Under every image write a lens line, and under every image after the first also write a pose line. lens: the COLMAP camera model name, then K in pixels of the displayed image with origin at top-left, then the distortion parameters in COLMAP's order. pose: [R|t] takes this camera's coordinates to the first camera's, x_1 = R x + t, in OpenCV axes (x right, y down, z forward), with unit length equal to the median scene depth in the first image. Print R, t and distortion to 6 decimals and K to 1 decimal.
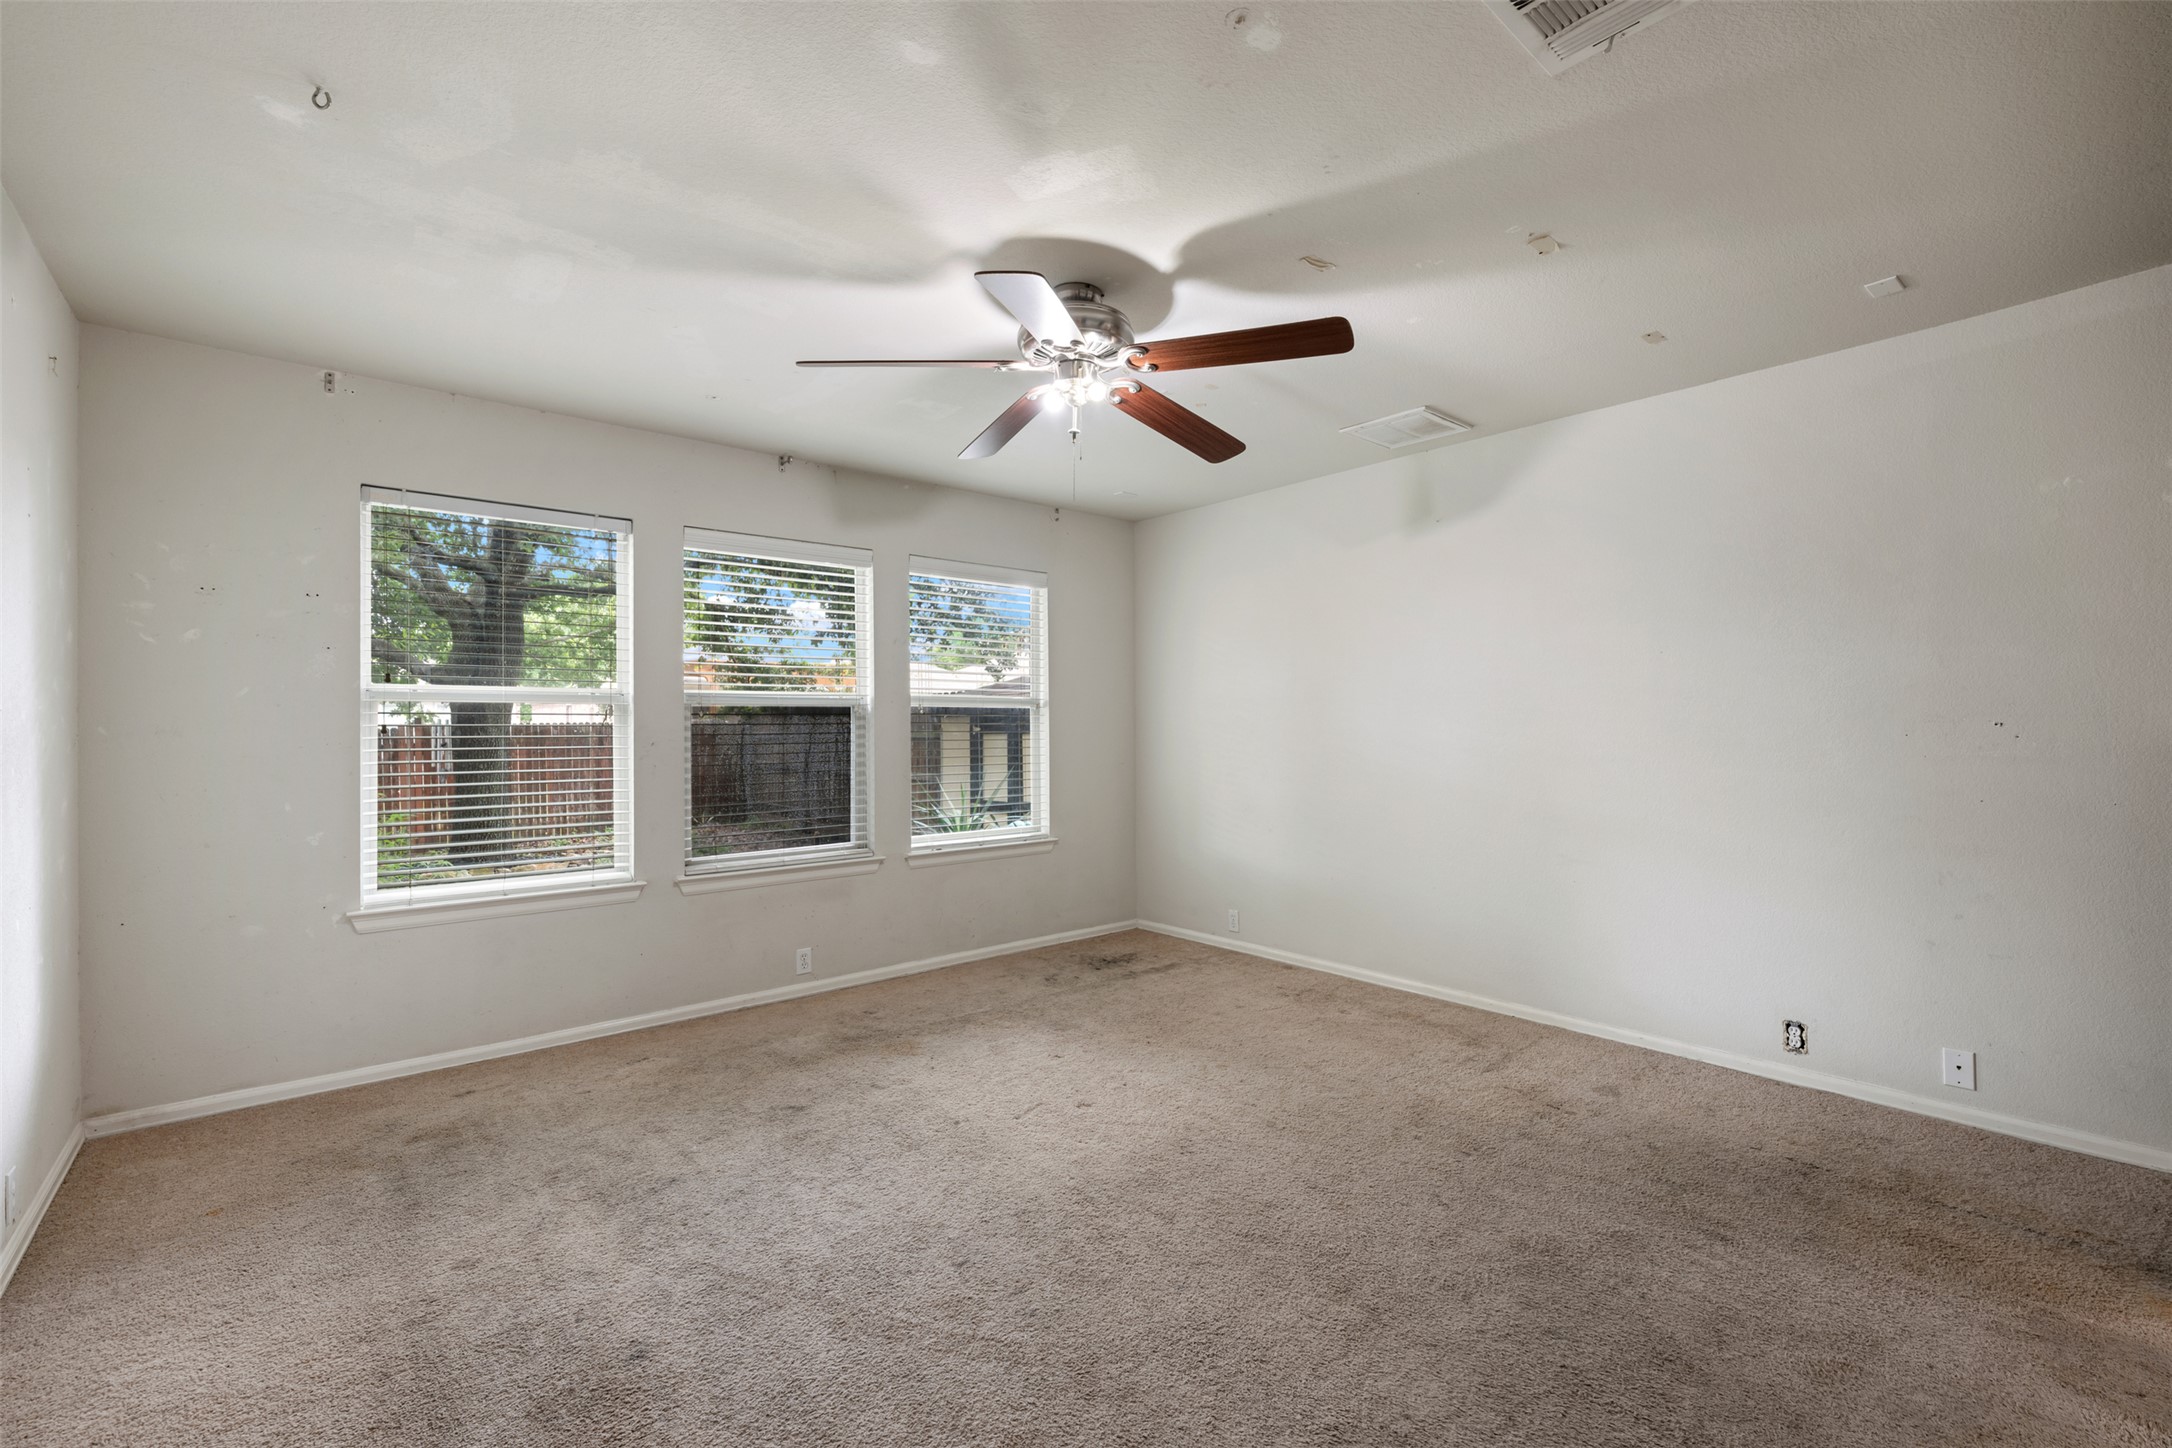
lens RADIAL K [[920.6, 0, 1090.9], [0, 920.6, 731.6], [0, 0, 1]] dist [0.004256, 0.000203]
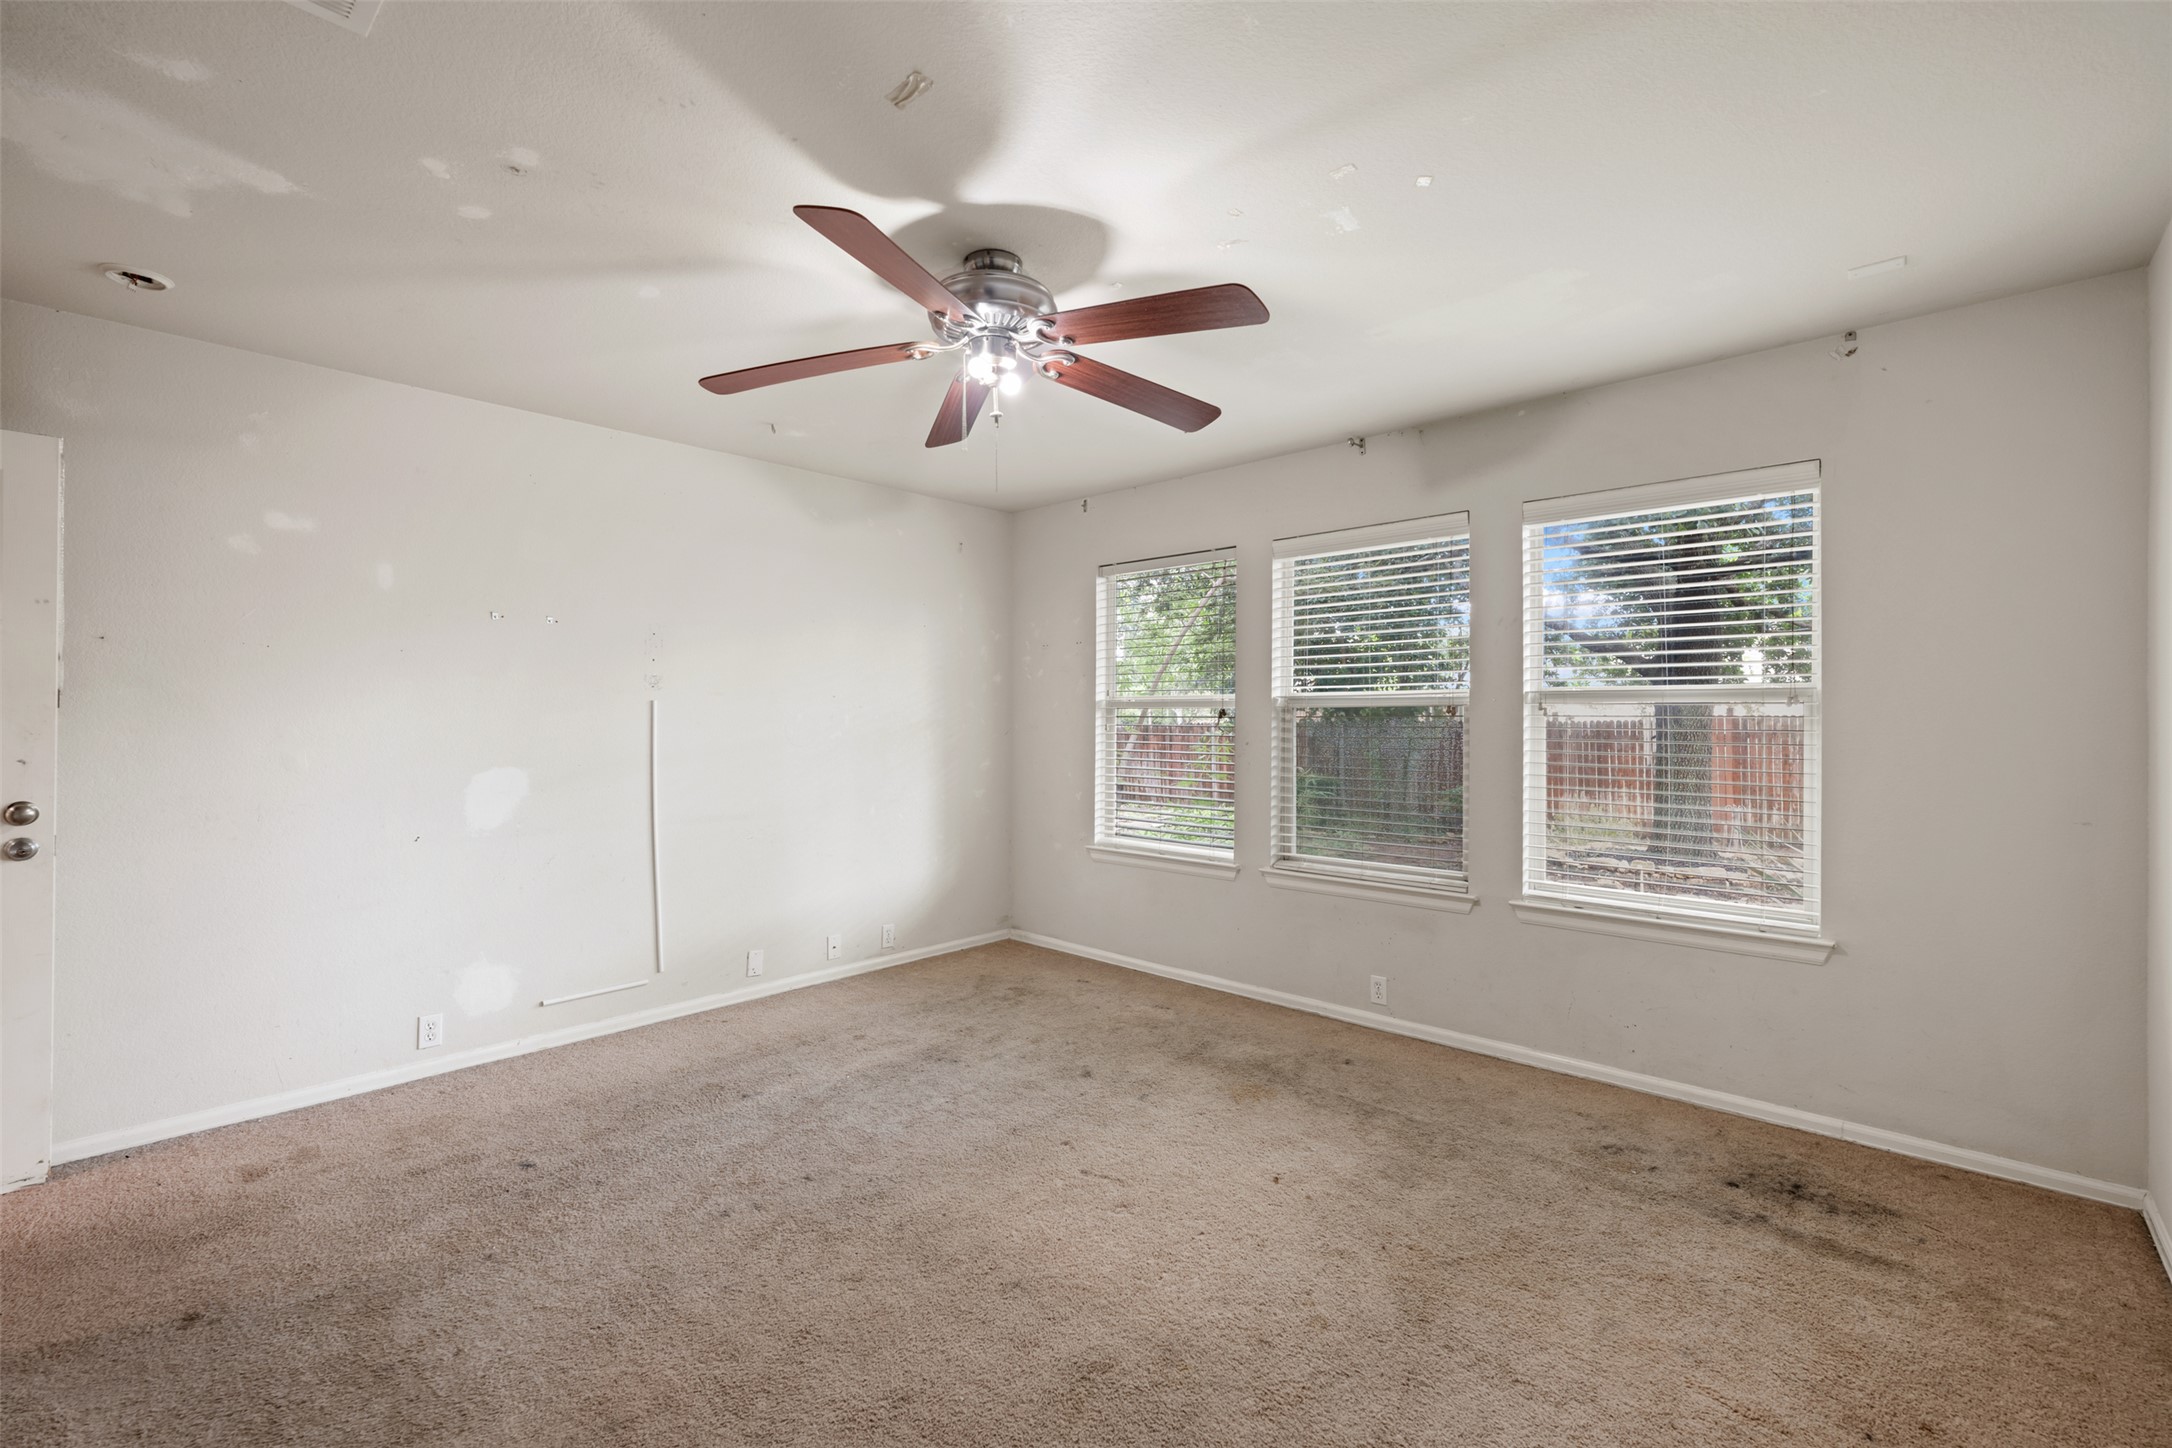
lens RADIAL K [[920.6, 0, 1068.5], [0, 920.6, 719.3], [0, 0, 1]] dist [0.004256, 0.000203]
pose [[0.118219, 0.007104, -0.992962, 0.601694], [-0.008671, 0.999944, 0.006121, -0.020749], [0.992950, 0.007886, 0.118274, 0.650402]]
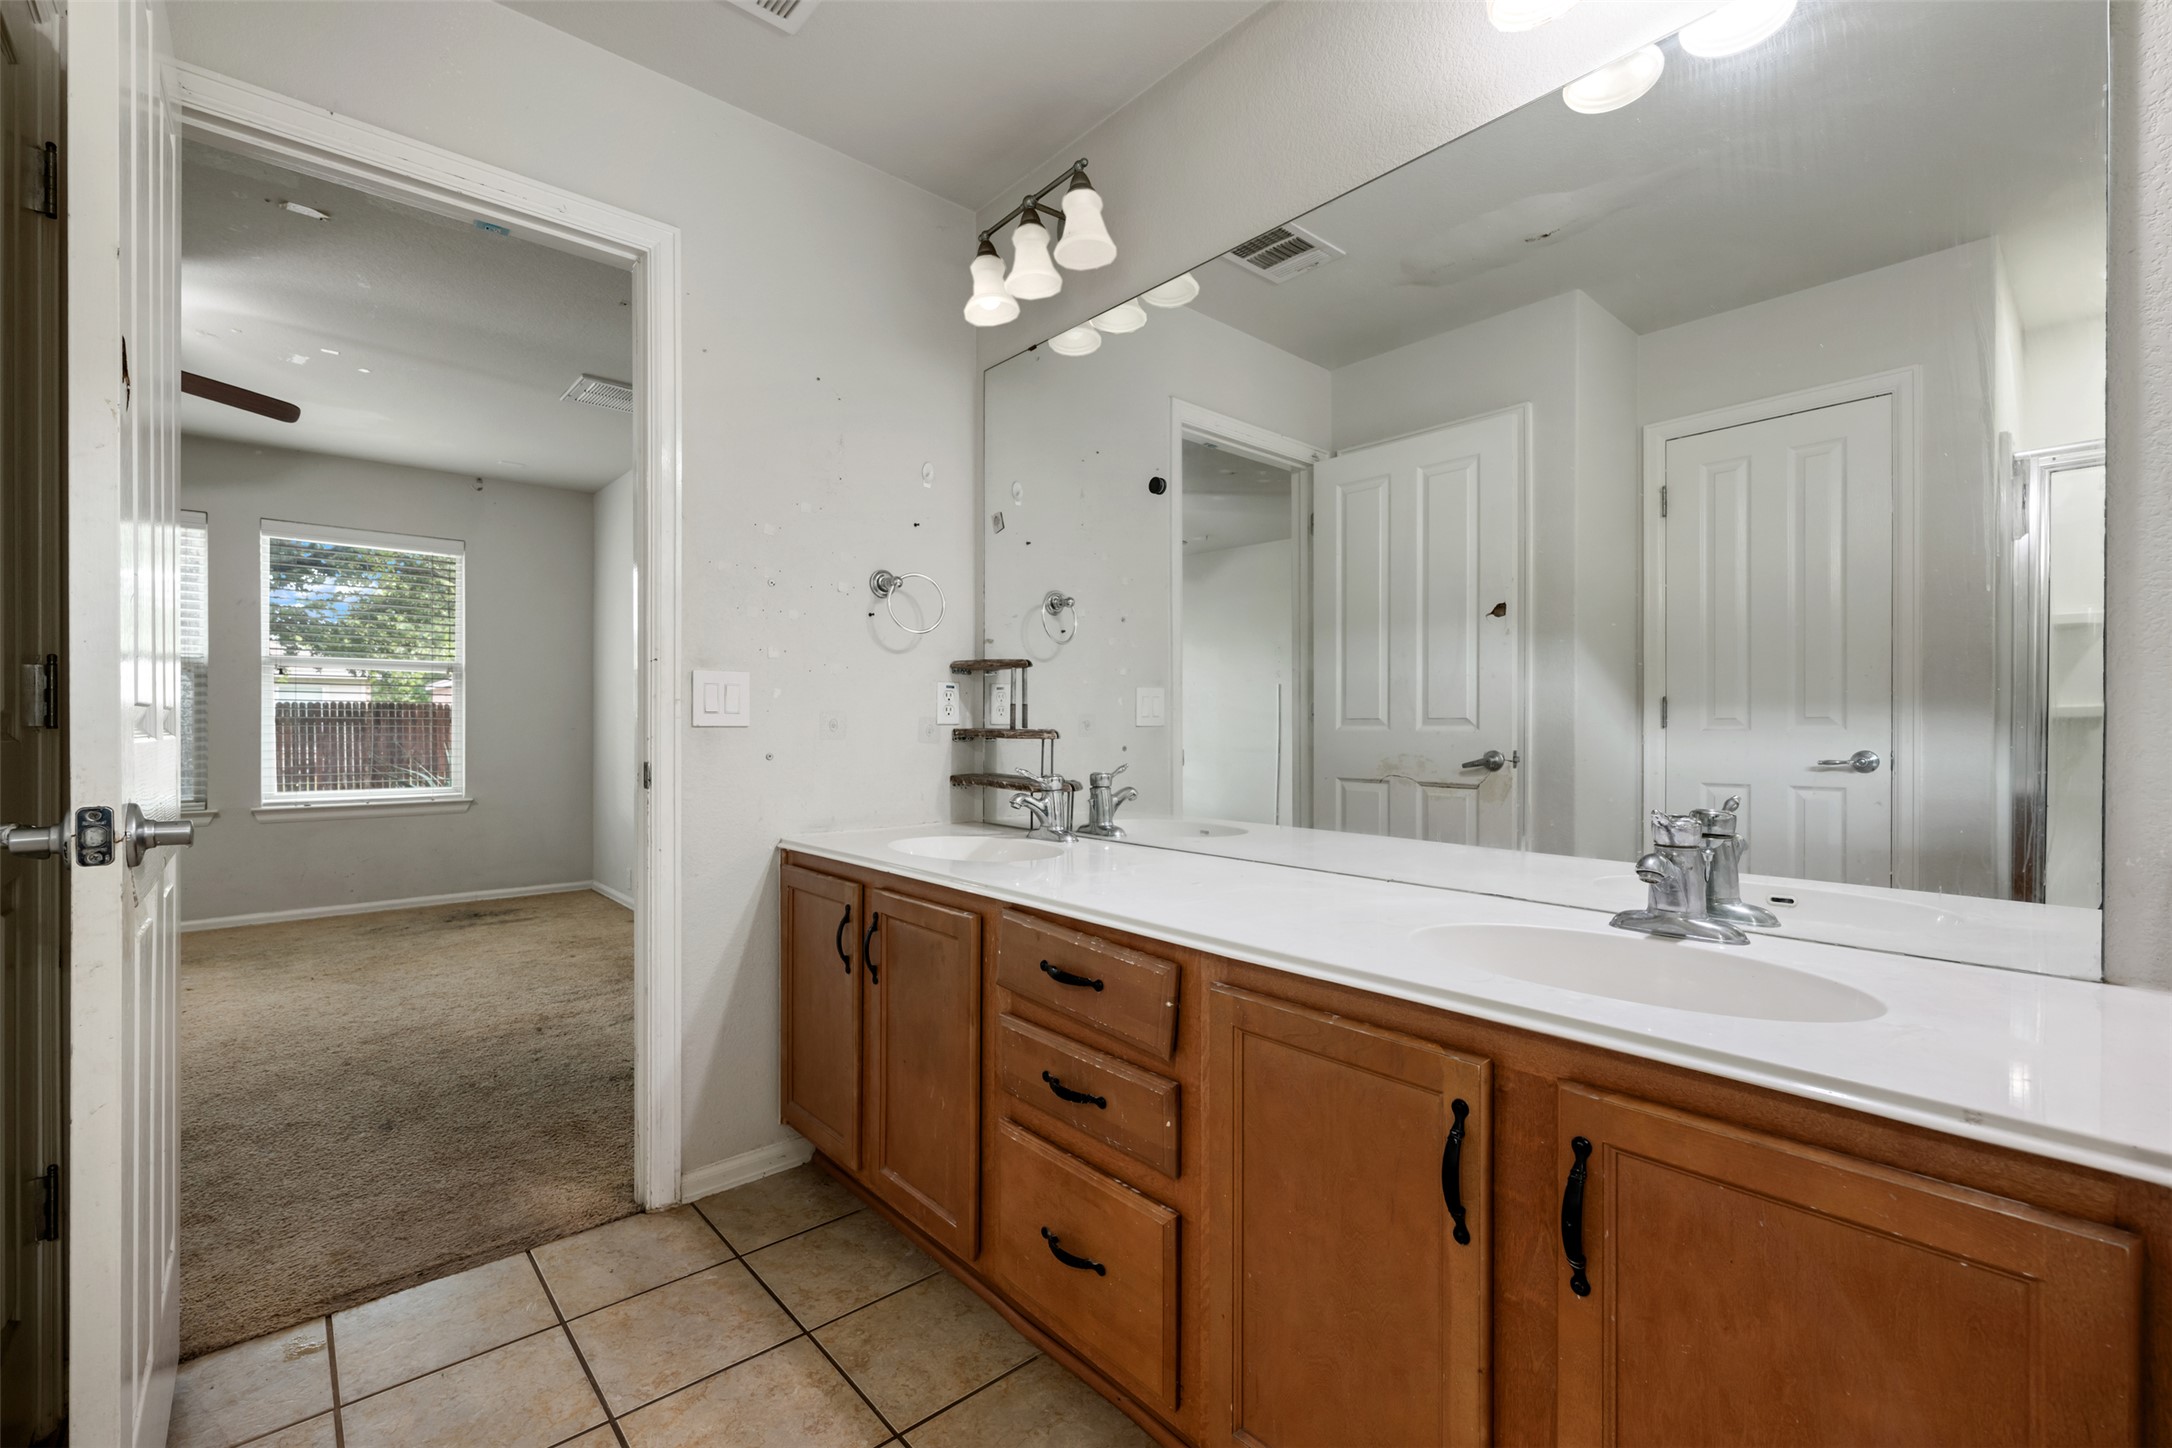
lens RADIAL K [[920.6, 0, 1084.1], [0, 920.6, 733.1], [0, 0, 1]] dist [0.004256, 0.000203]
pose [[0.999856, 0.007437, 0.015261, 0.840064], [-0.007507, 0.999962, 0.004485, 0.044471], [-0.015227, -0.004599, 0.999873, -0.047887]]
